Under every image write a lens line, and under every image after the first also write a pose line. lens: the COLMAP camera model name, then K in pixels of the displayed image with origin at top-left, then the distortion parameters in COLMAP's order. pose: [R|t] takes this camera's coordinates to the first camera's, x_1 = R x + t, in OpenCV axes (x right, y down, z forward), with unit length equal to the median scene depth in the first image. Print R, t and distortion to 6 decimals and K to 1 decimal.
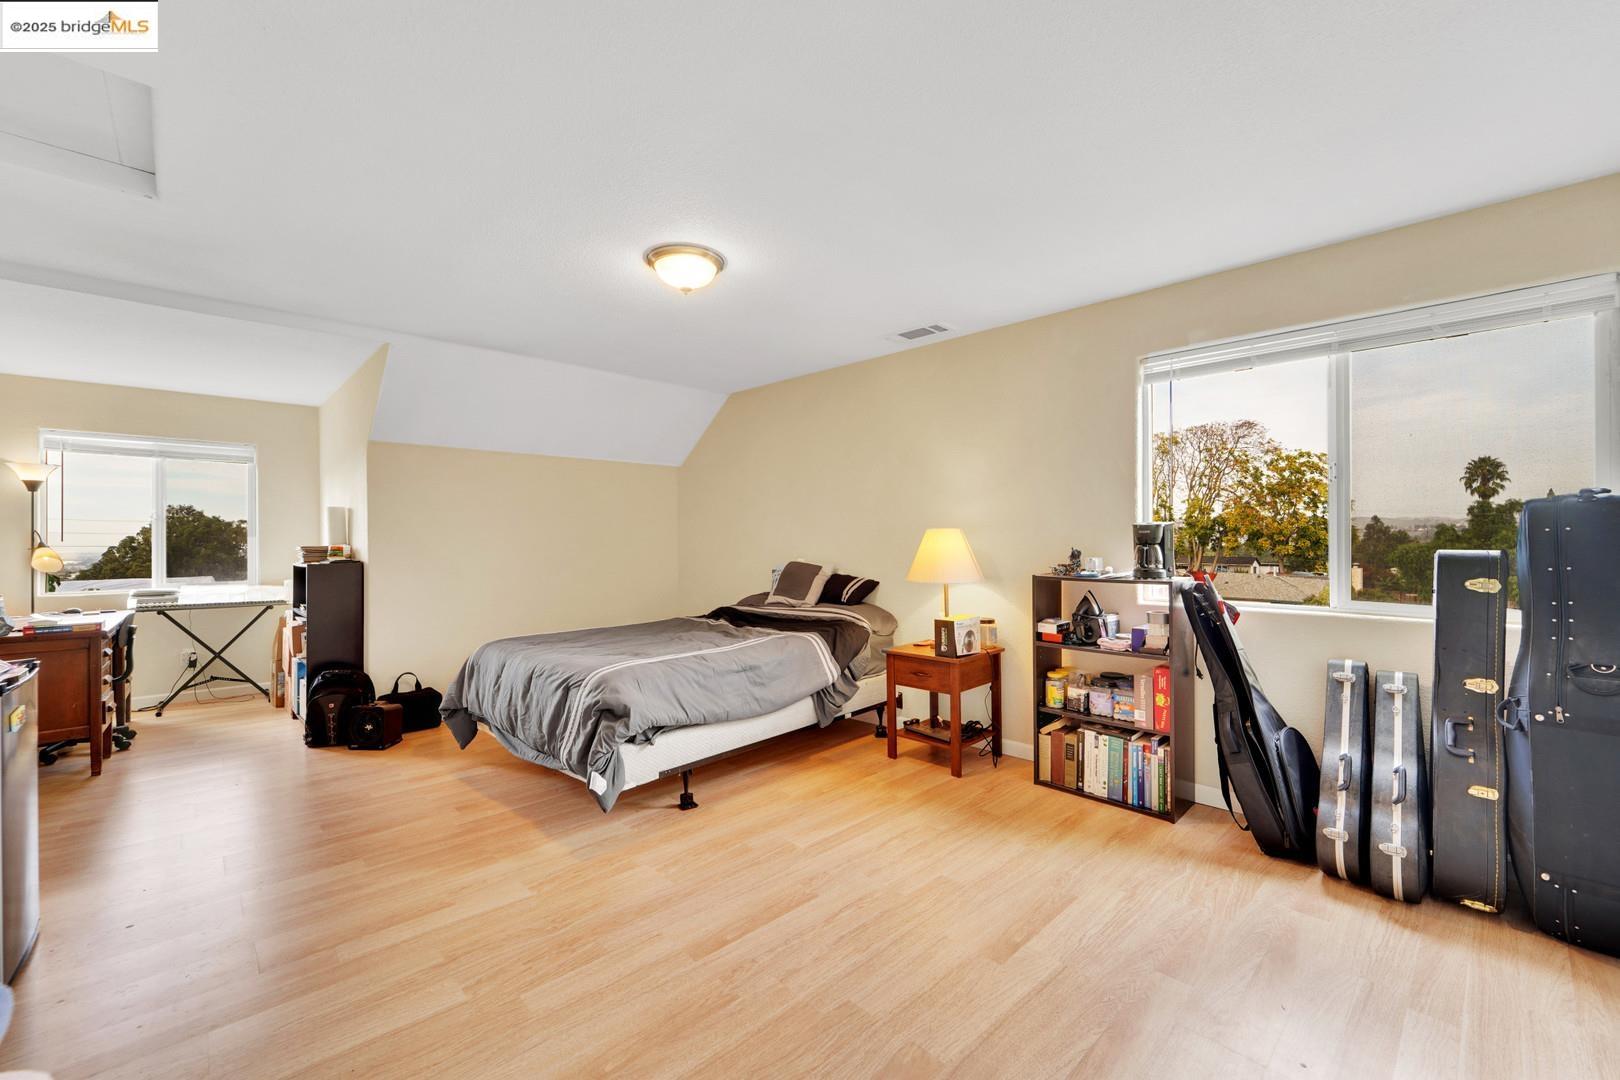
lens RADIAL K [[646.7, 0, 810.0], [0, 646.7, 540.0], [0, 0, 1]] dist [-0.000386, -0.000046]
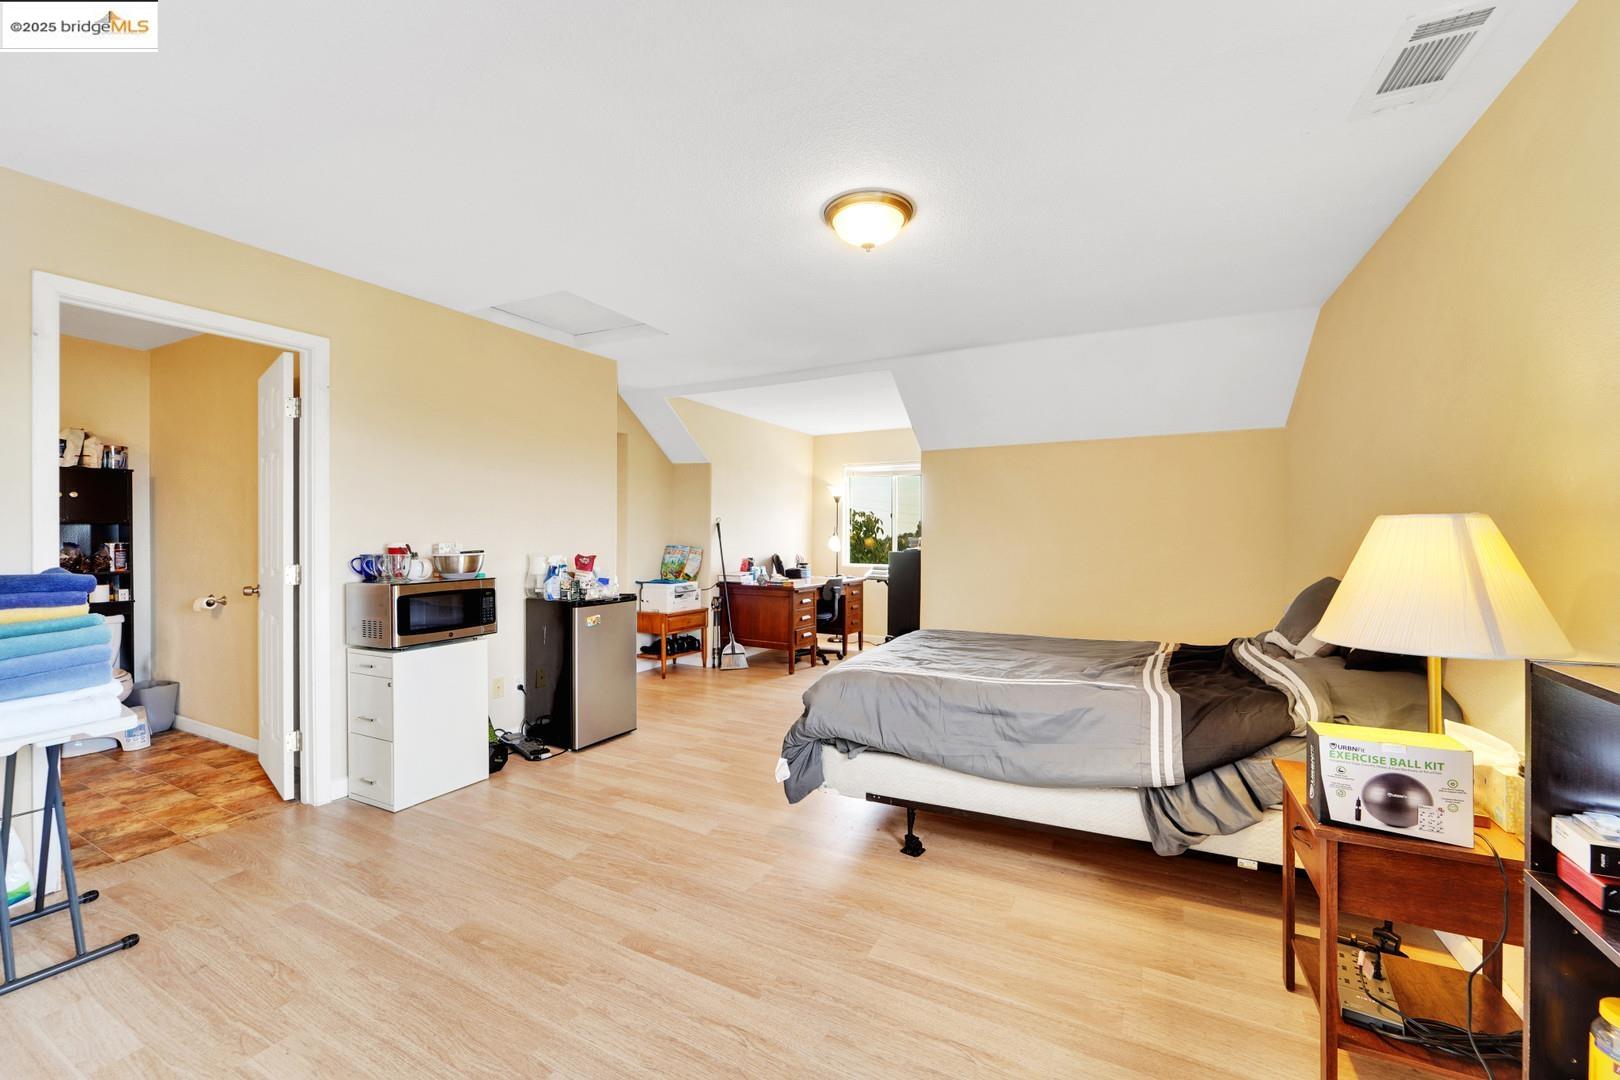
lens RADIAL K [[646.7, 0, 810.0], [0, 646.7, 540.0], [0, 0, 1]] dist [-0.000386, -0.000046]
pose [[0.328245, 0.016229, -0.944453, 0.518617], [-0.004860, 0.999868, 0.015492, -0.007609], [0.944580, -0.000495, 0.328281, 0.551845]]
